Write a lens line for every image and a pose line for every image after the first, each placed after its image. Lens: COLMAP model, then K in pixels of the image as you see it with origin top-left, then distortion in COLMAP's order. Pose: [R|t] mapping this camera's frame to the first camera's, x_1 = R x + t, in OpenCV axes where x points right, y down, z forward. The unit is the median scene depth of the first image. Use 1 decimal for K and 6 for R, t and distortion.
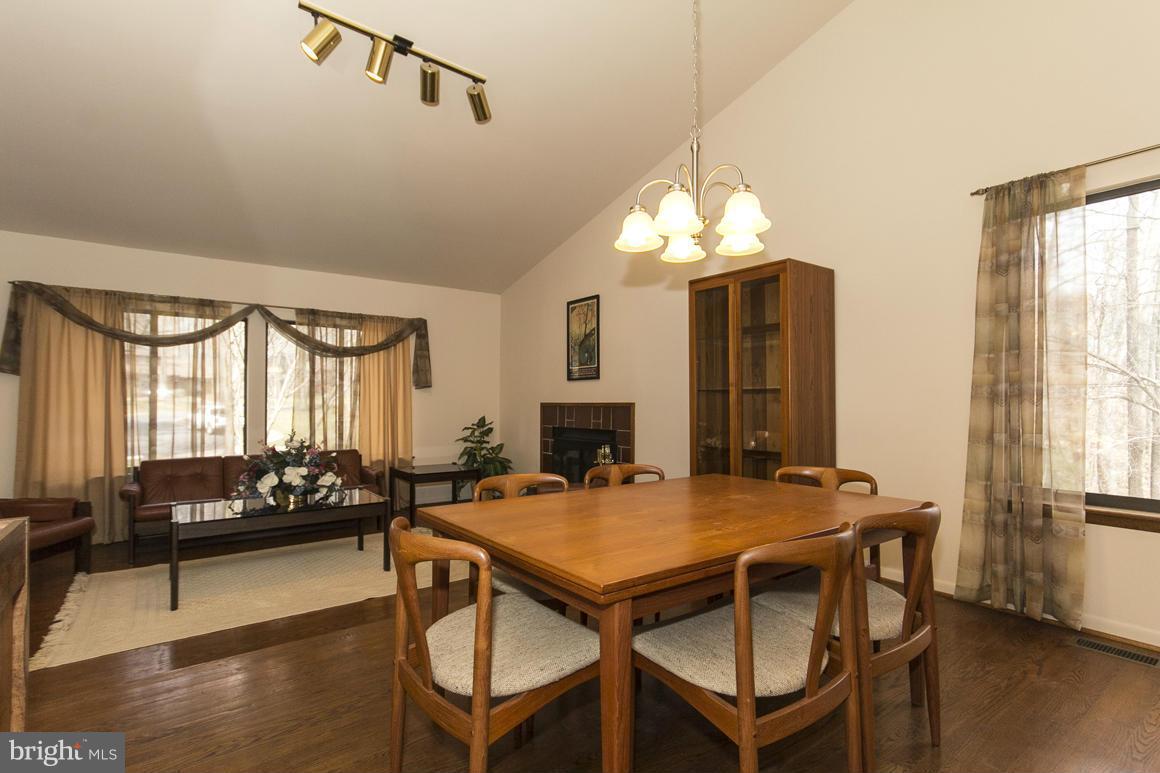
lens RADIAL K [[570.1, 0, 580.4], [0, 570.1, 388.3], [0, 0, 1]] dist [-0.002361, -0.004447]
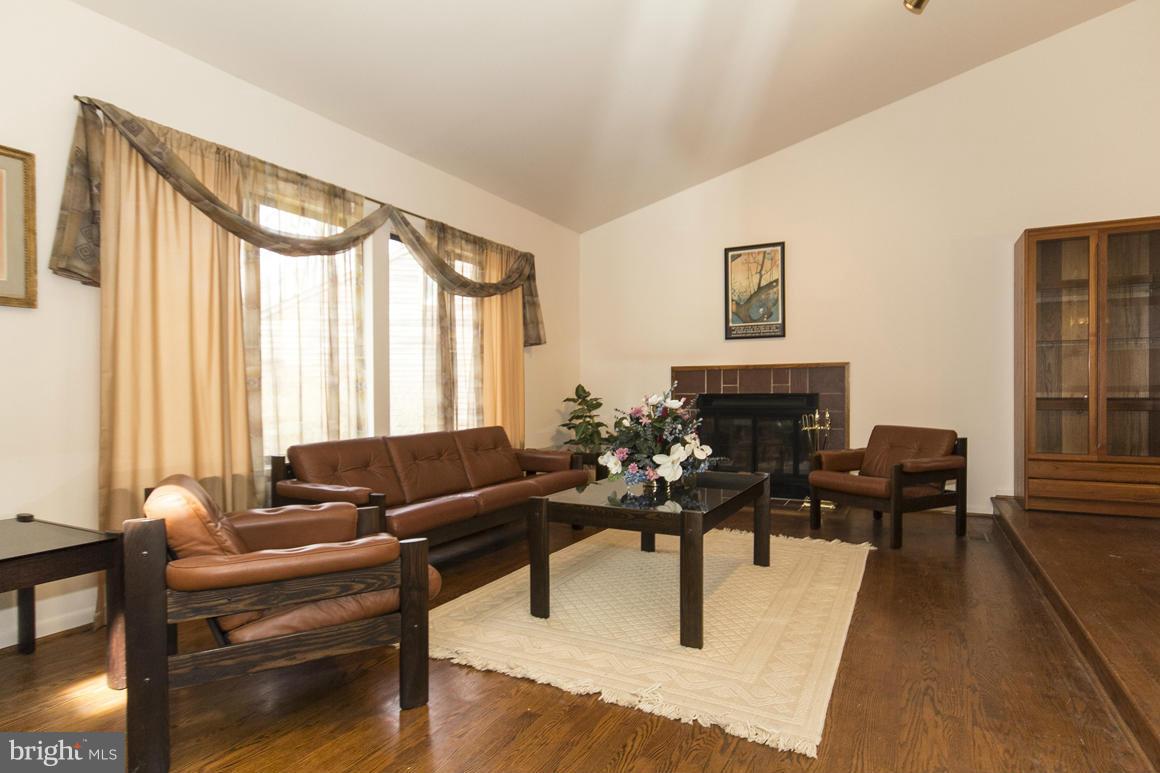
lens RADIAL K [[642.6, 0, 583.3], [0, 642.6, 388.2], [0, 0, 1]] dist [-0.002392, 0.000471]
pose [[0.900611, -0.002020, 0.434620, -0.674399], [-0.004906, 0.999878, 0.014812, 0.048971], [-0.434597, -0.015472, 0.900492, 0.231679]]
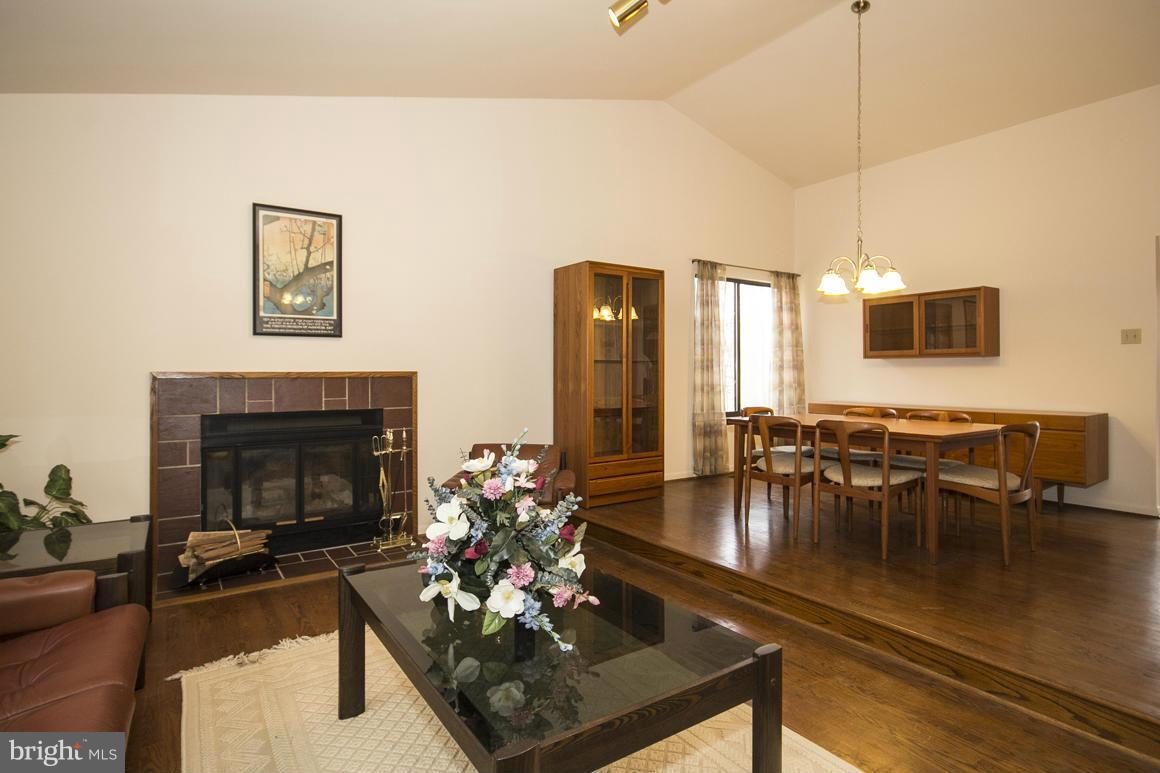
lens RADIAL K [[592.2, 0, 583.2], [0, 592.2, 376.6], [0, 0, 1]] dist [-0.005122, -0.000634]
pose [[0.038176, 0.008132, 0.999238, -0.661123], [-0.011647, 0.999903, -0.007692, 0.032314], [-0.999203, -0.011345, 0.038267, 0.669822]]
